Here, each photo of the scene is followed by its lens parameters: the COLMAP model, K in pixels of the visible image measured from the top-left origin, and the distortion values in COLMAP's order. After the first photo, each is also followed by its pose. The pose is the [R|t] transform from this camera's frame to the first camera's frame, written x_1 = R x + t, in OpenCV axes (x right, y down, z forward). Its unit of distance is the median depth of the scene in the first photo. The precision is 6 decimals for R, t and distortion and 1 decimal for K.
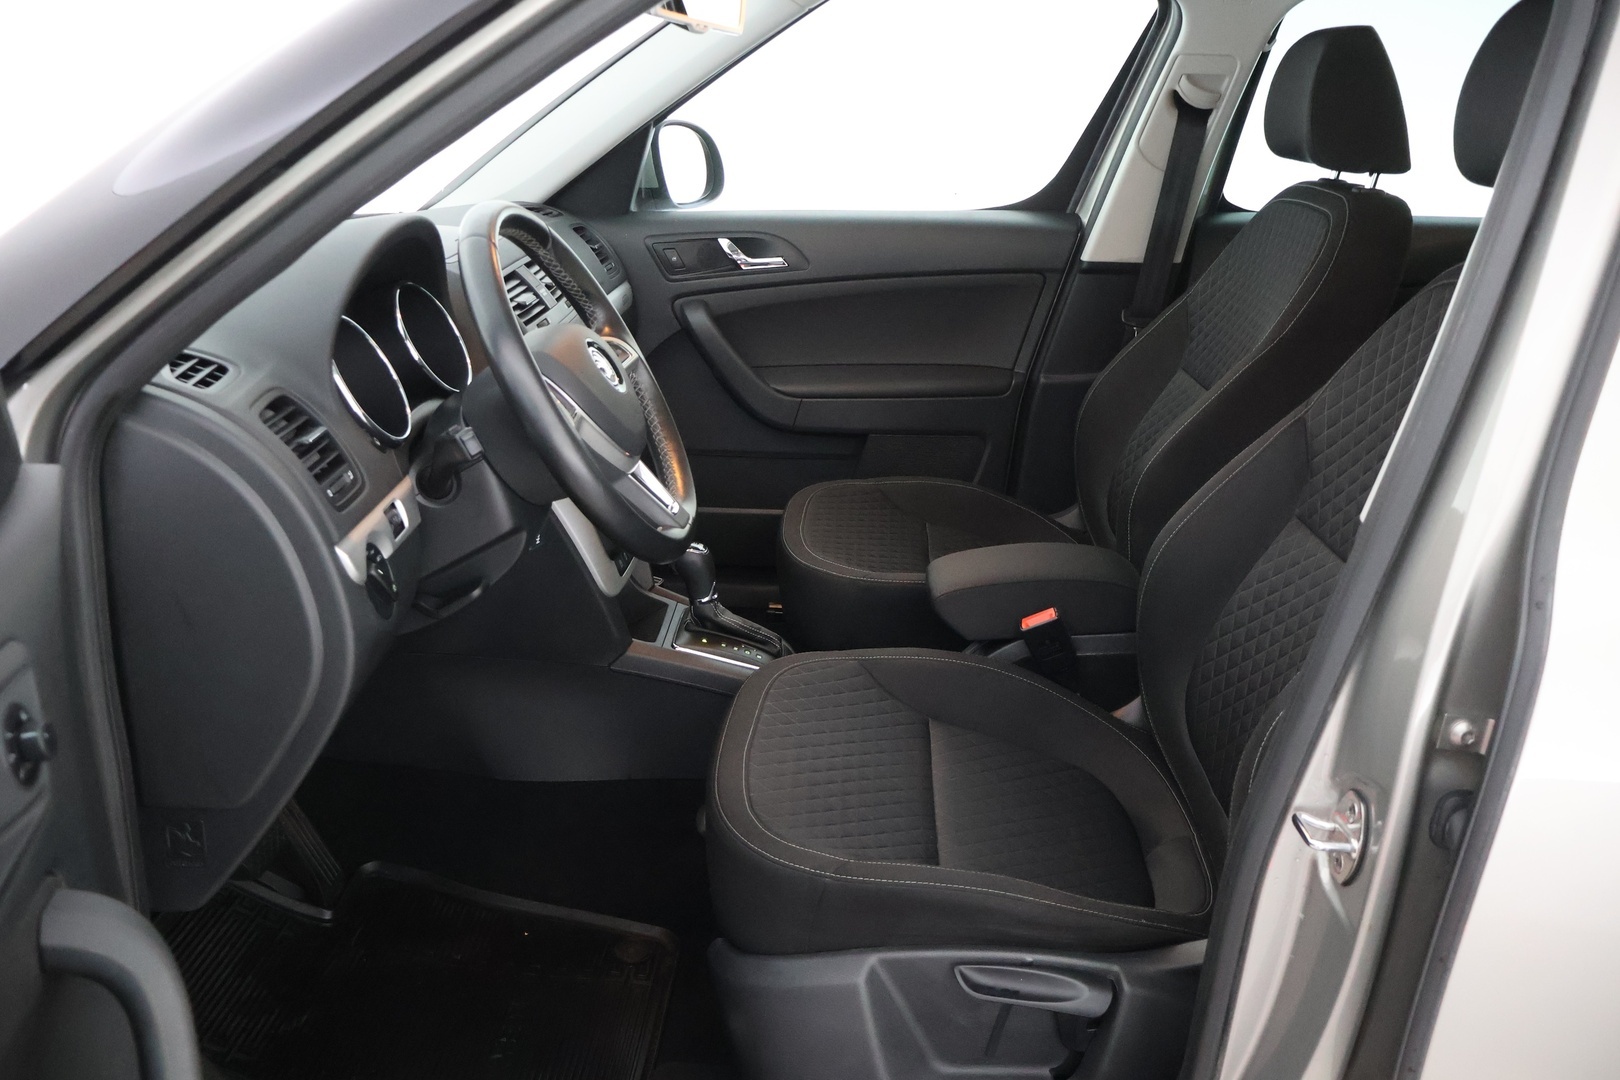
lens RADIAL K [[1399.7, 0, 819.7], [0, 1399.7, 539.9], [0, 0, 1]] dist [0.000438, 0.029404]
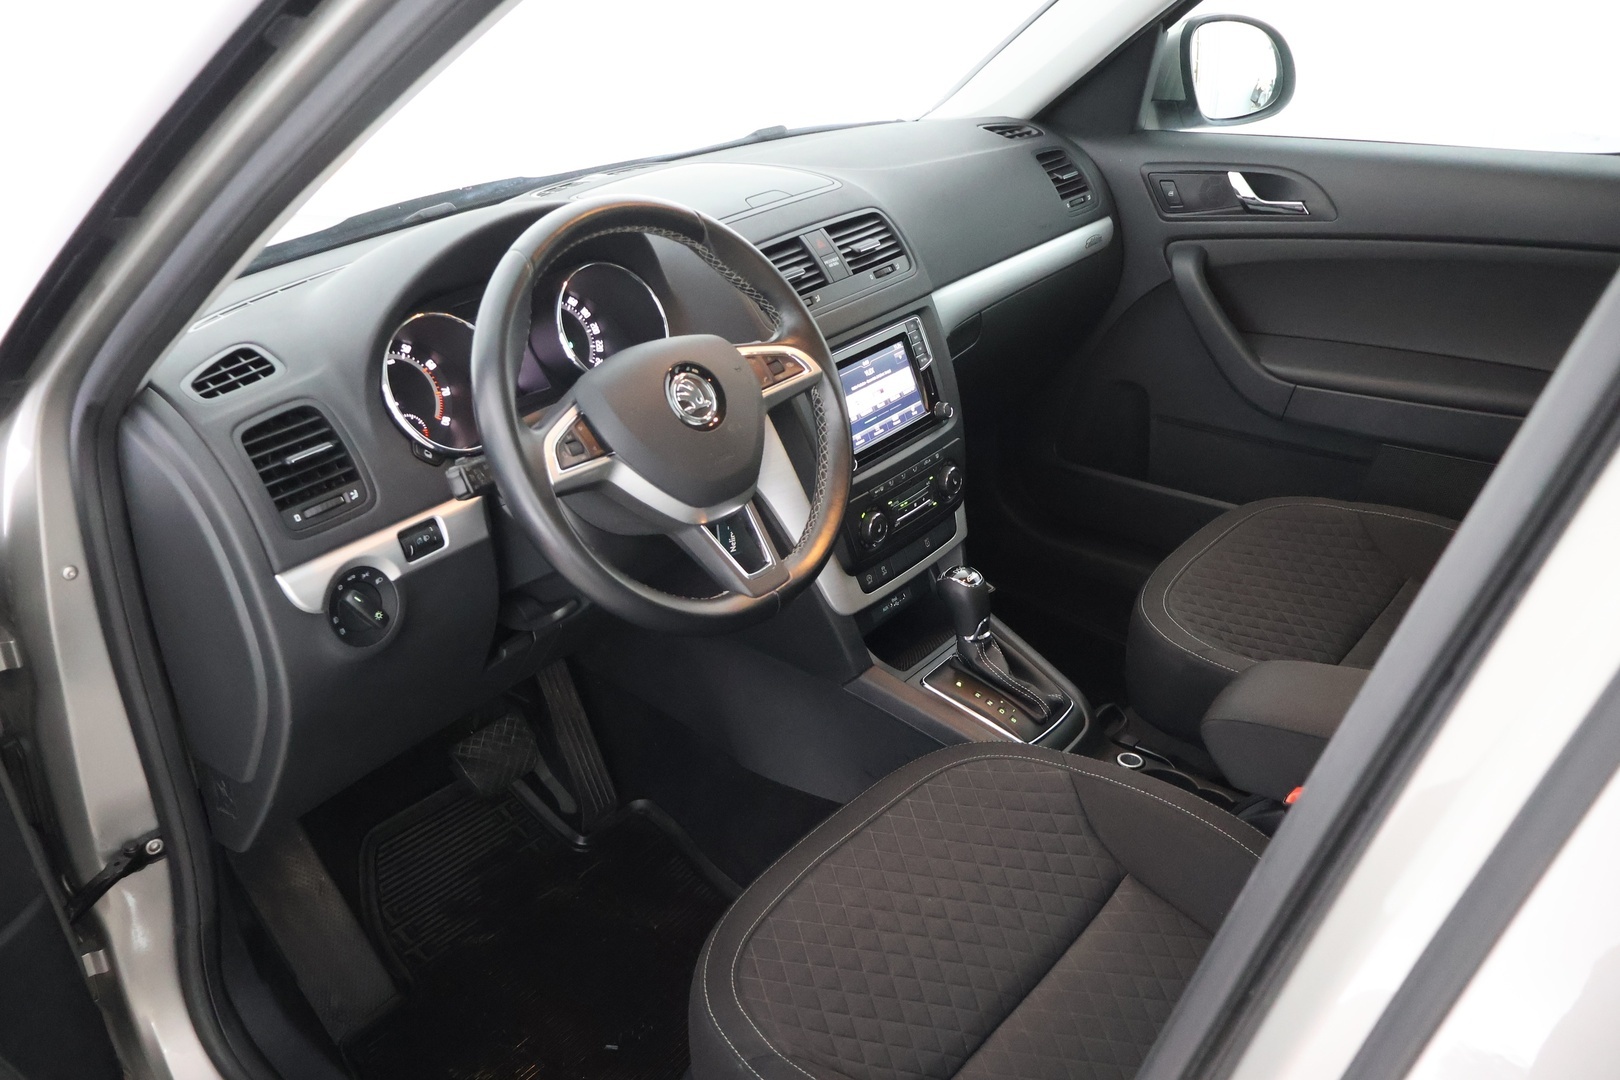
lens RADIAL K [[1399.7, 0, 808.0], [0, 1399.7, 537.5], [0, 0, 1]] dist [0.000438, 0.029404]
pose [[0.789887, 0.222117, -0.571614, 0.315090], [-0.144945, 0.973312, 0.177916, -0.155156], [0.595877, -0.057680, 0.801002, 0.263706]]
